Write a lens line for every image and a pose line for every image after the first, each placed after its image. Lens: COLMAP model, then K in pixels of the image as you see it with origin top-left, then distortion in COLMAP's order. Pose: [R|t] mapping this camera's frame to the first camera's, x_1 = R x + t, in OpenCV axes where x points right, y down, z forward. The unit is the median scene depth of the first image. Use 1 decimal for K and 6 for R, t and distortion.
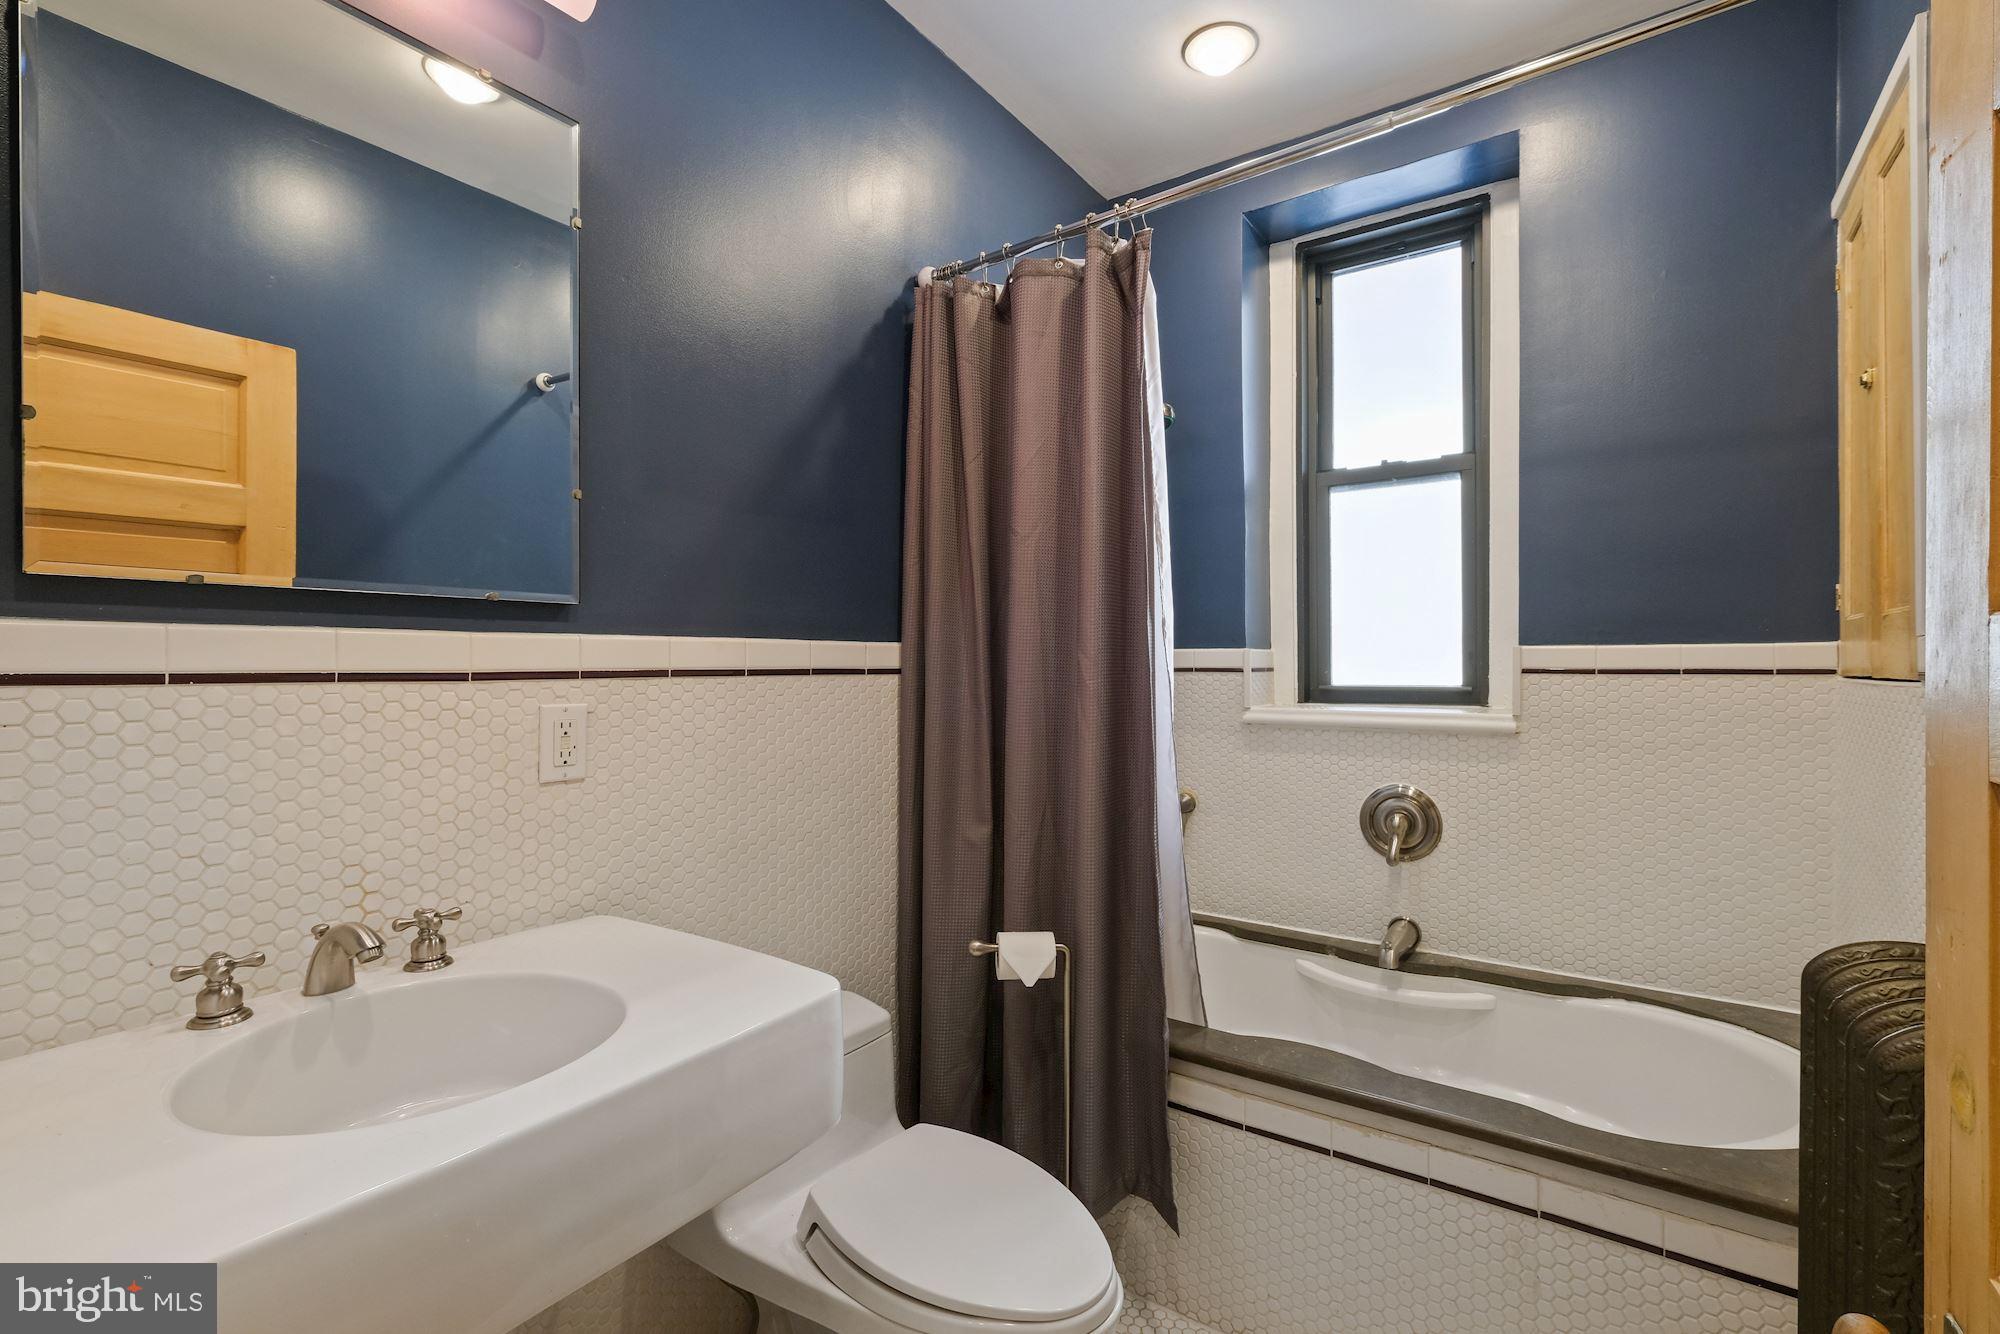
lens RADIAL K [[888.8, 0, 1003.6], [0, 888.8, 662.6], [0, 0, 1]] dist [-0.009710, -0.000195]
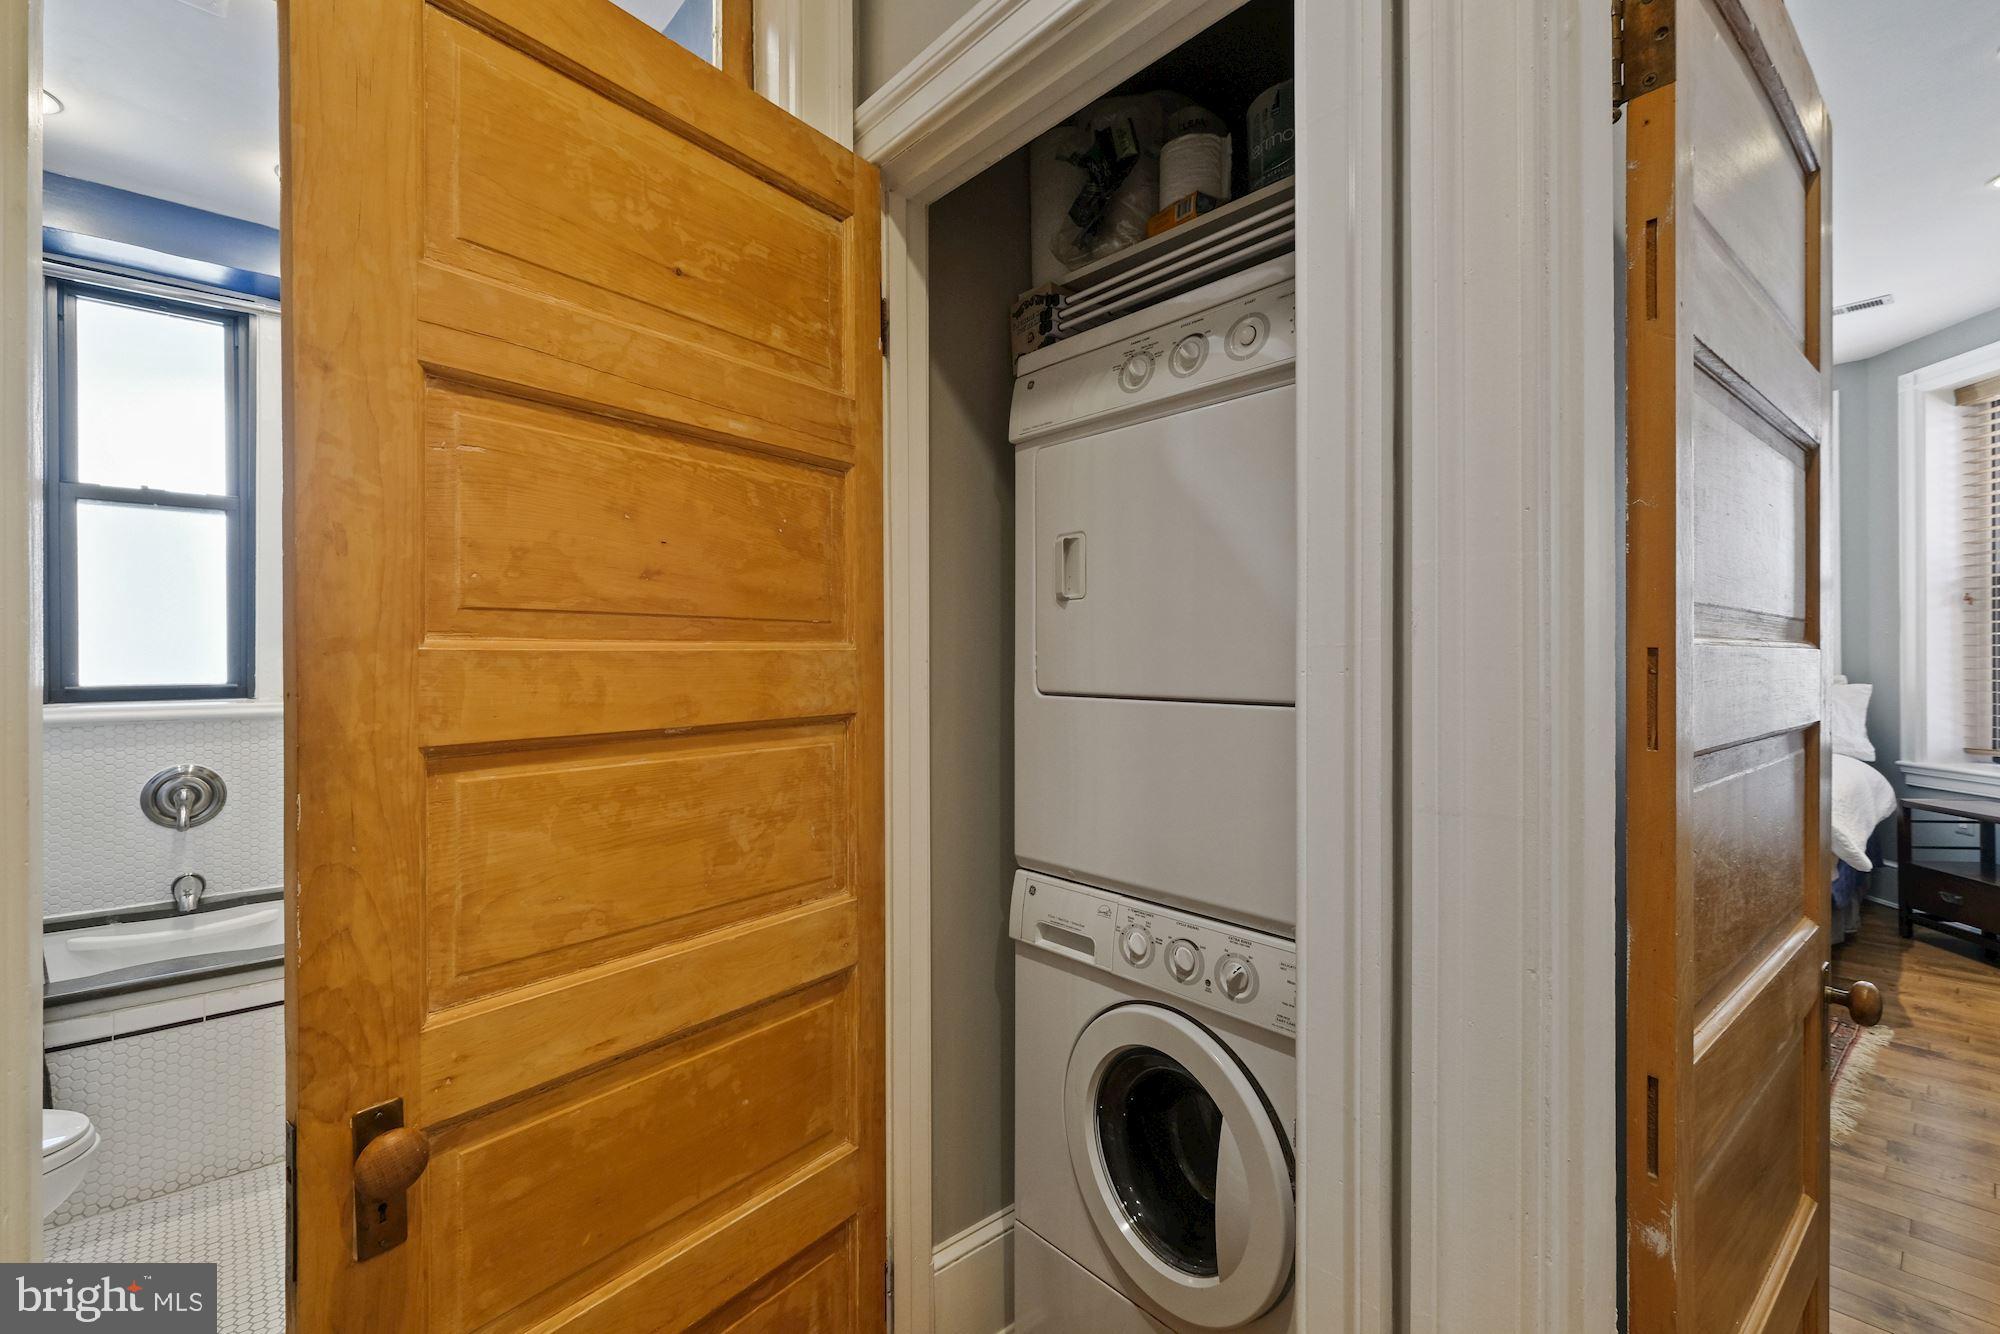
lens RADIAL K [[885.2, 0, 1003.8], [0, 885.2, 652.0], [0, 0, 1]] dist [-0.001135, -0.000332]
pose [[0.229756, 0.001139, 0.973248, -0.450840], [0.005987, 0.999979, -0.002584, -0.007092], [-0.973230, 0.006420, 0.229745, -0.354699]]
